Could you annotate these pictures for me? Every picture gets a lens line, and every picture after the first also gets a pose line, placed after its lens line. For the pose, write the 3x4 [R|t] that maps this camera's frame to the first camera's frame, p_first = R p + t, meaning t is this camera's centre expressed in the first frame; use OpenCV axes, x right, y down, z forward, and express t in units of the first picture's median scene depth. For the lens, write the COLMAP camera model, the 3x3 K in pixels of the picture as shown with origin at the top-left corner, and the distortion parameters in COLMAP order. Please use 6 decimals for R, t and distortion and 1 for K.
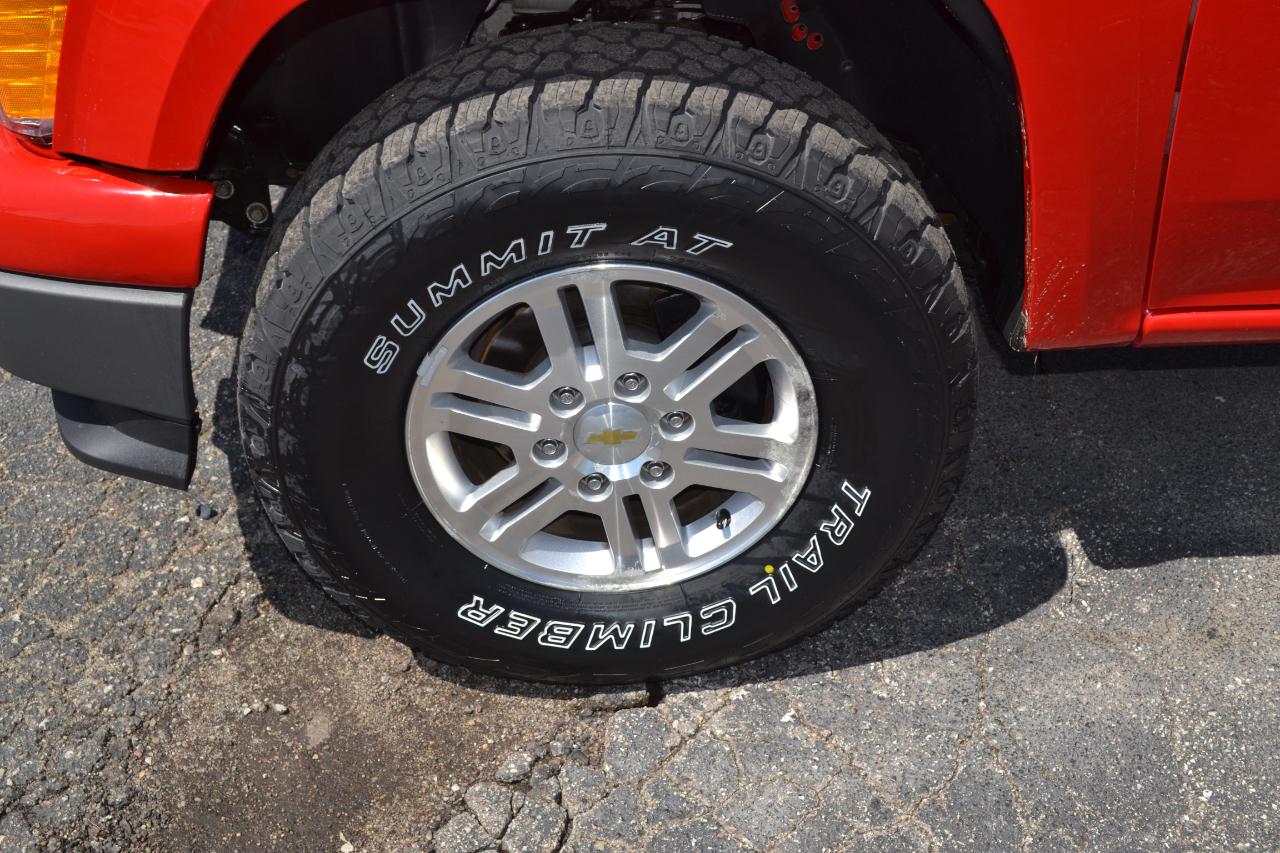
lens RADIAL K [[1428.2, 0, 640.0], [0, 1428.2, 426.5], [0, 0, 1]] dist [-0.011980, -0.006853]
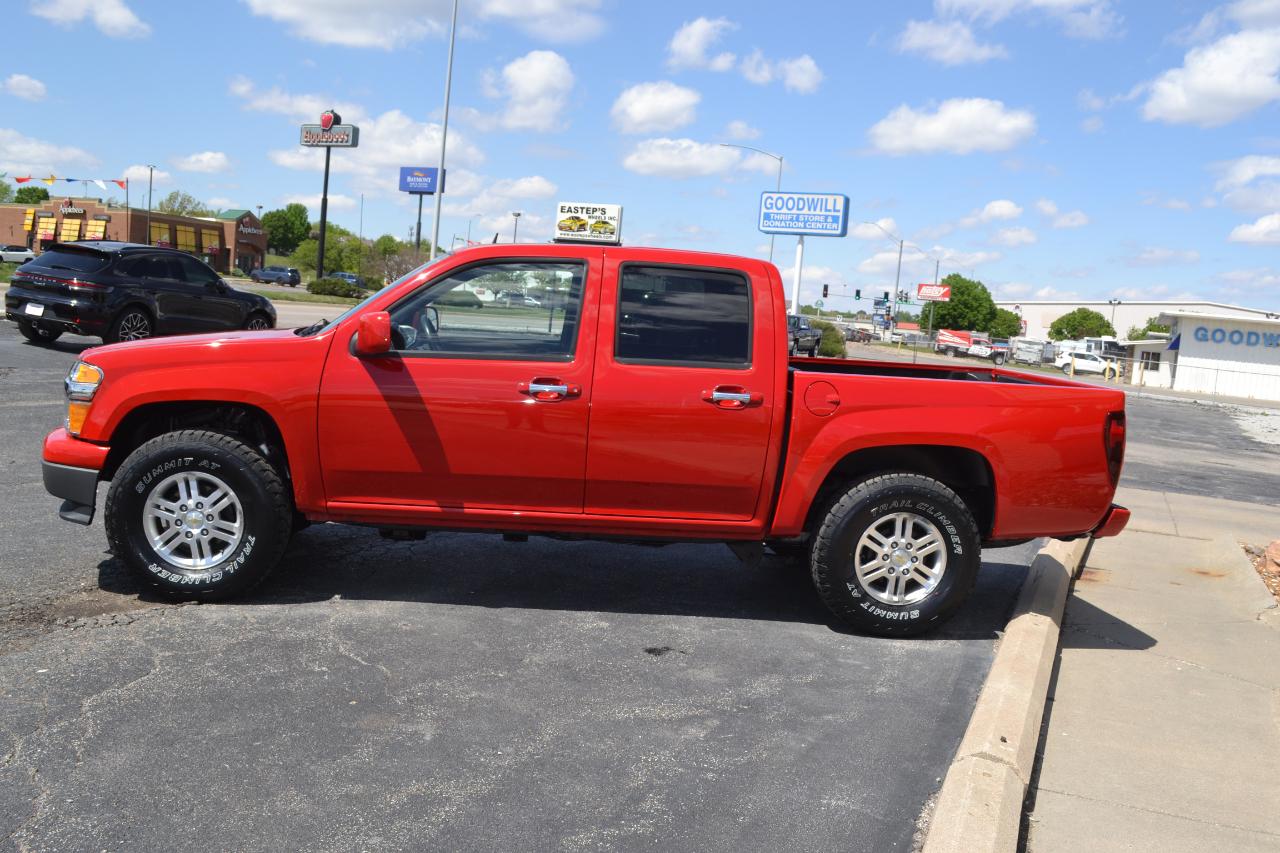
lens RADIAL K [[1217.4, 0, 640.0], [0, 1217.4, 426.5], [0, 0, 1]] dist [-0.064287, 0.005824]
pose [[0.995945, 0.071325, 0.054835, 1.052993], [-0.032761, 0.855170, -0.517311, 1.535573], [-0.083791, 0.513417, 0.854039, -2.223875]]
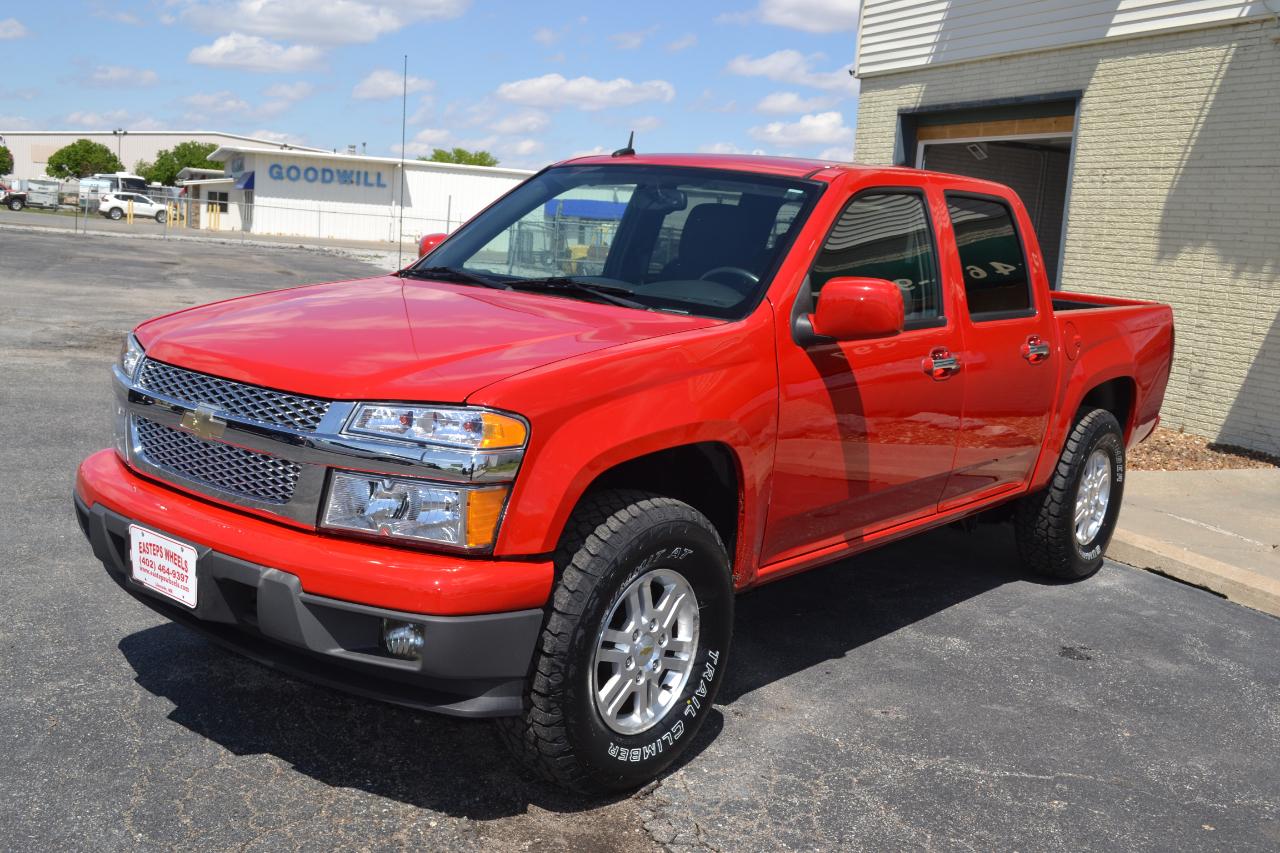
lens RADIAL K [[1350.3, 0, 623.1], [0, 1350.3, 428.2], [0, 0, 1]] dist [-0.060036, 0.006355]
pose [[0.662667, -0.074251, 0.745225, -1.705894], [0.393535, 0.881141, -0.262145, 0.256674], [-0.637184, 0.466987, 0.613123, -0.540436]]
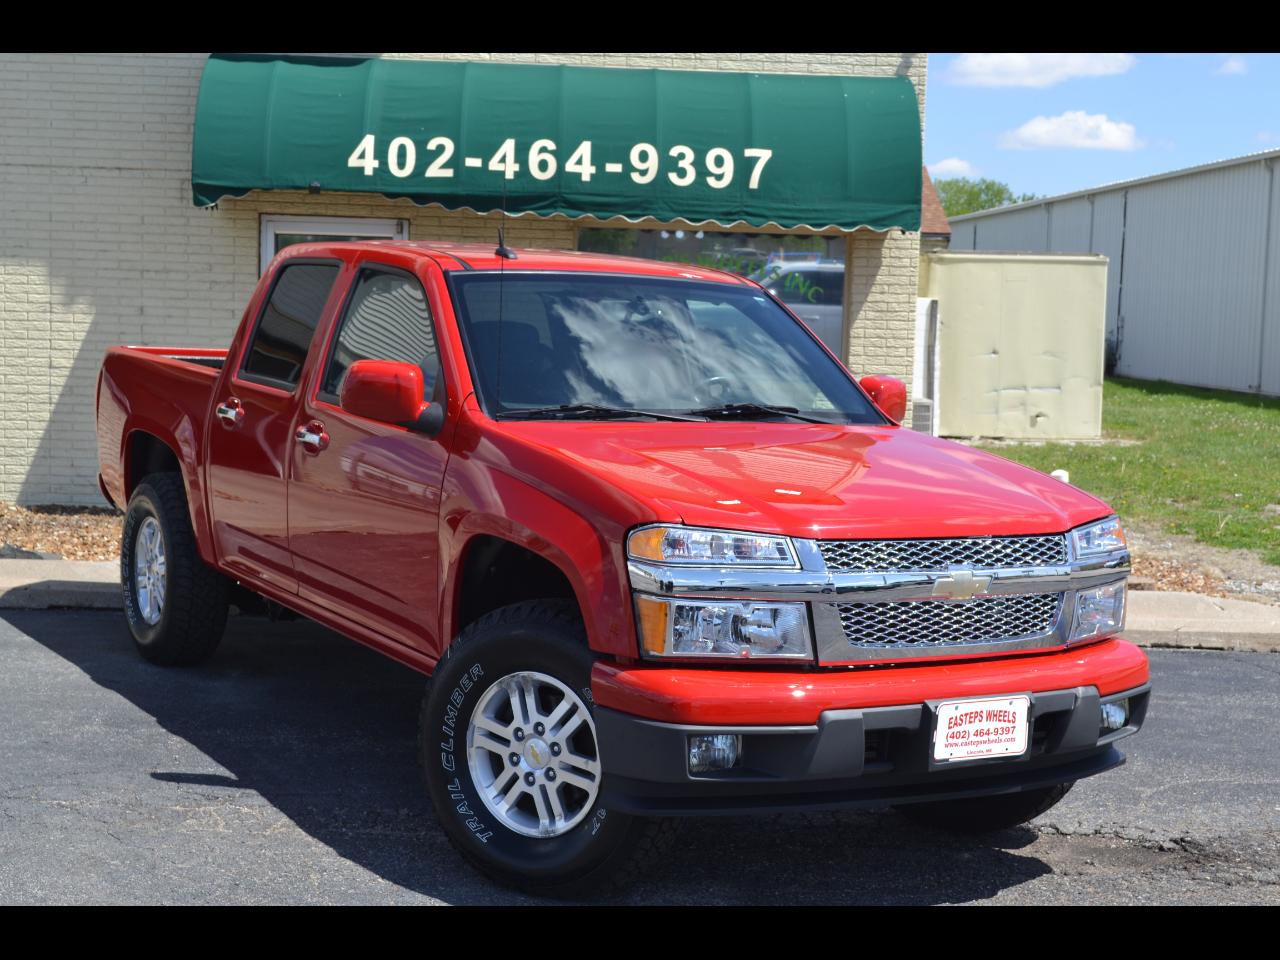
lens RADIAL K [[2039.0, 0, 681.3], [0, 2039.0, 479.7], [0, 0, 1]] dist [-0.022751, 0.038334]
pose [[-0.521904, -0.106274, 0.846358, -3.119410], [0.473984, 0.788798, 0.391327, -2.260270], [-0.709193, 0.605396, -0.361305, 2.660690]]
